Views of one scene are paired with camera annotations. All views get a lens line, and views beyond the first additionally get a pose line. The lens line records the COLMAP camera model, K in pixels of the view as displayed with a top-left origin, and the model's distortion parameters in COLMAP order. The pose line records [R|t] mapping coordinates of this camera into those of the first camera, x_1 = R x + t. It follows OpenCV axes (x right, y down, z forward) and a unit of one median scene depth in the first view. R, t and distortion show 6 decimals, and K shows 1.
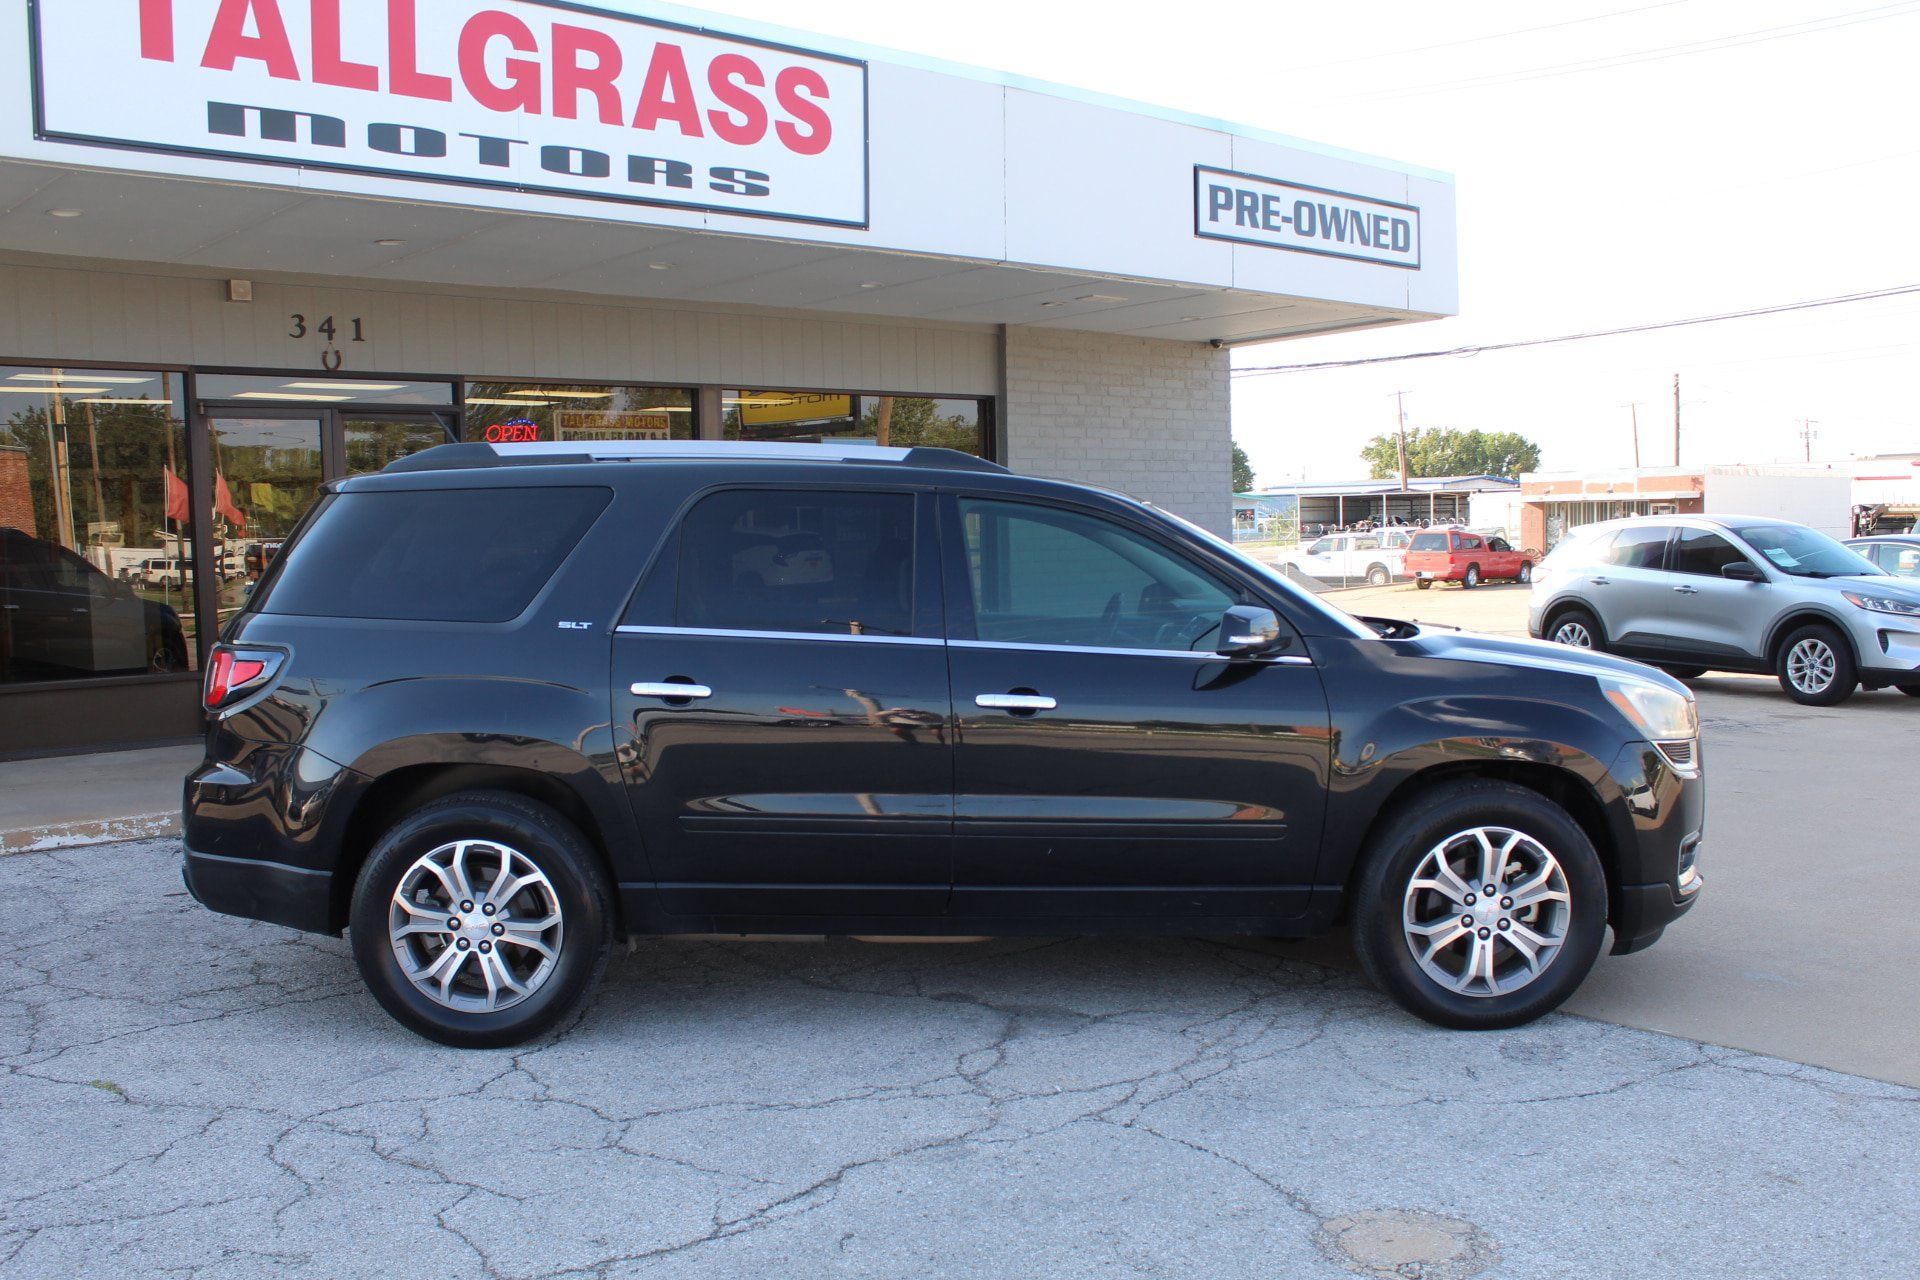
lens RADIAL K [[1762.9, 0, 960.0], [0, 1762.9, 640.0], [0, 0, 1]] dist [-0.152259, 0.166064]
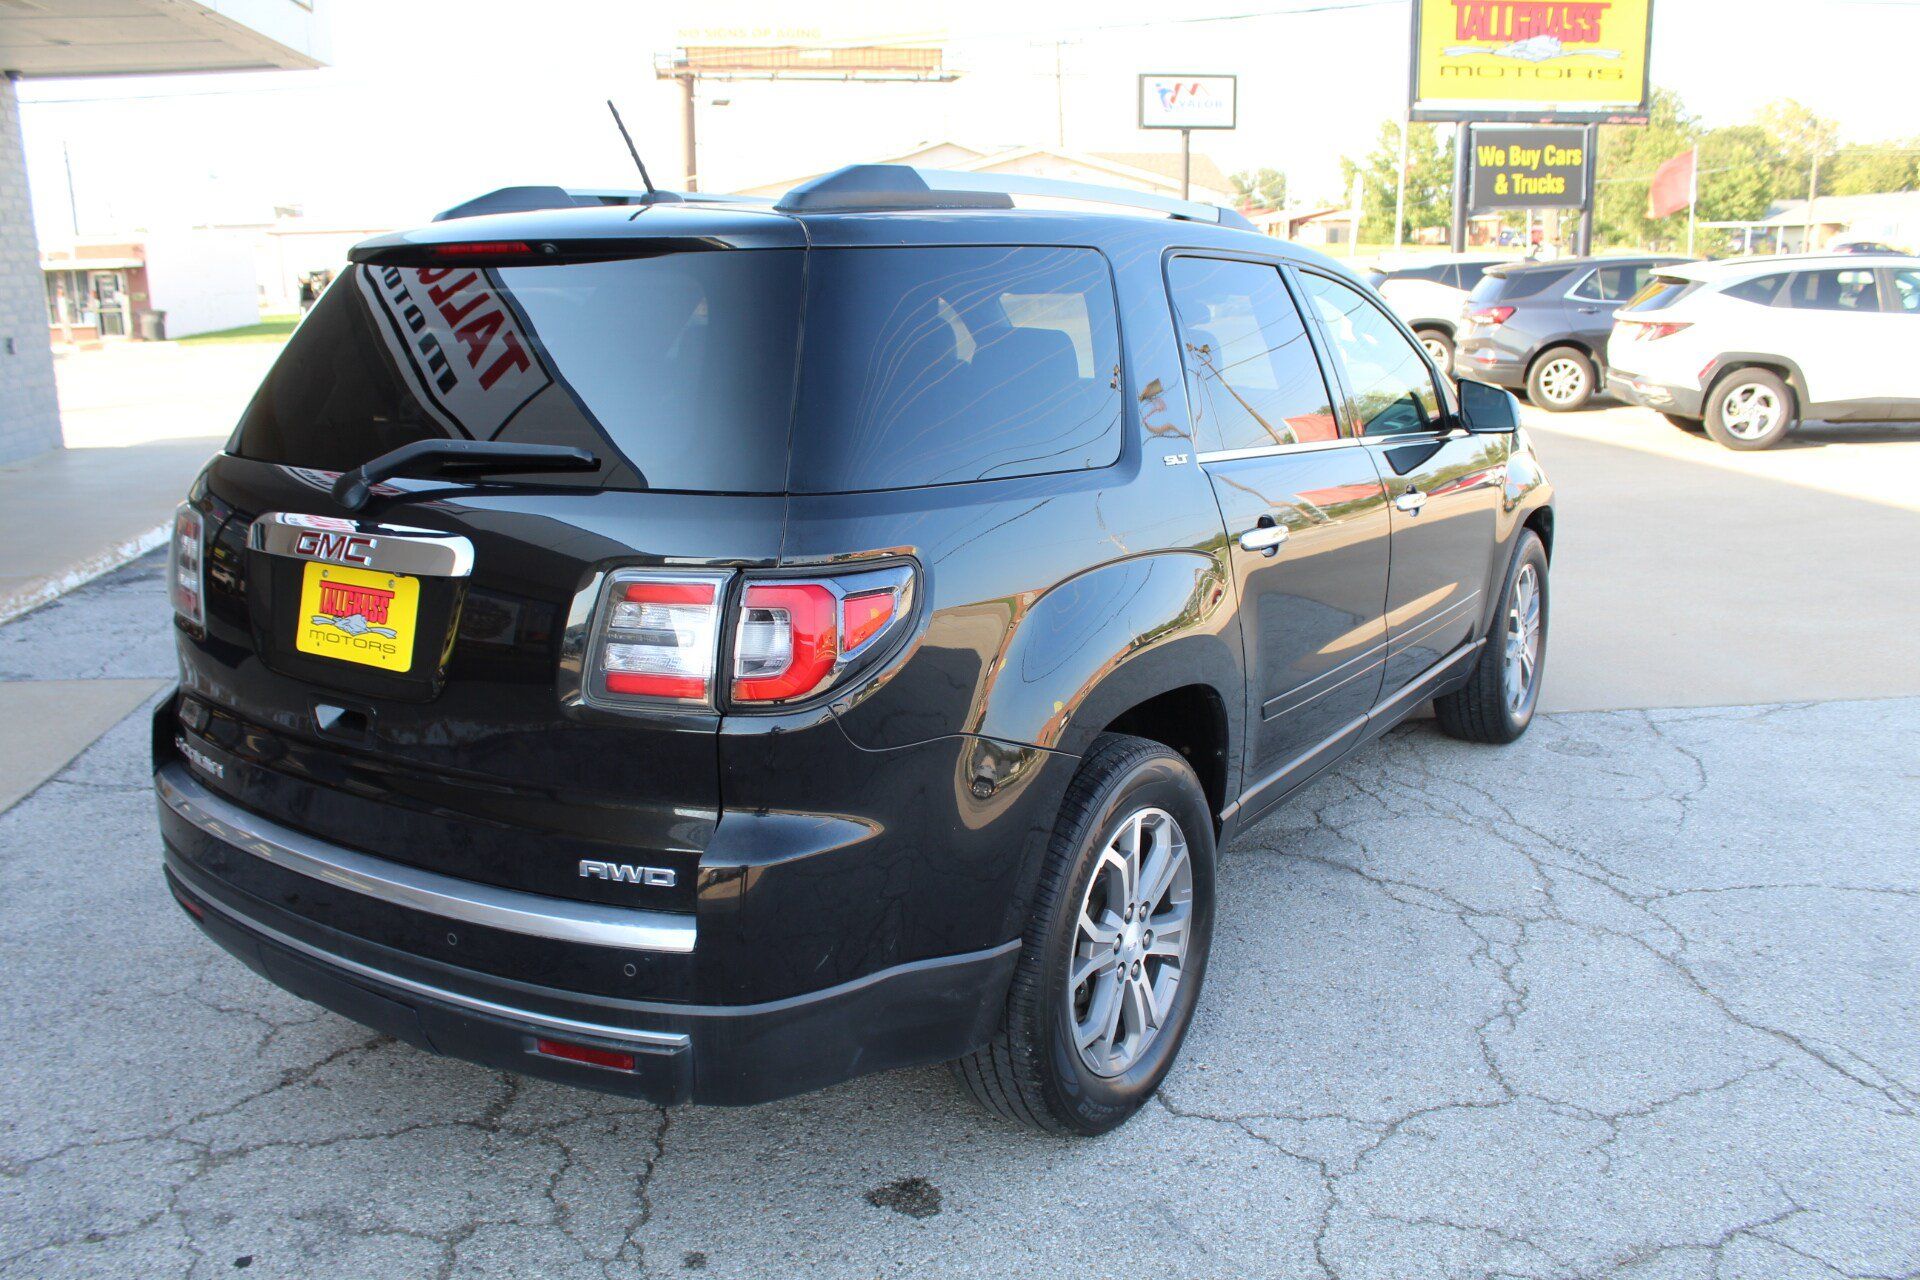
lens RADIAL K [[1598.6, 0, 960.0], [0, 1598.6, 640.0], [0, 0, 1]] dist [-0.155352, 0.128839]
pose [[0.567385, -0.181735, 0.803148, -0.676569], [0.054659, 0.981503, 0.183480, -0.051330], [-0.821636, -0.060205, 0.566824, 0.647114]]
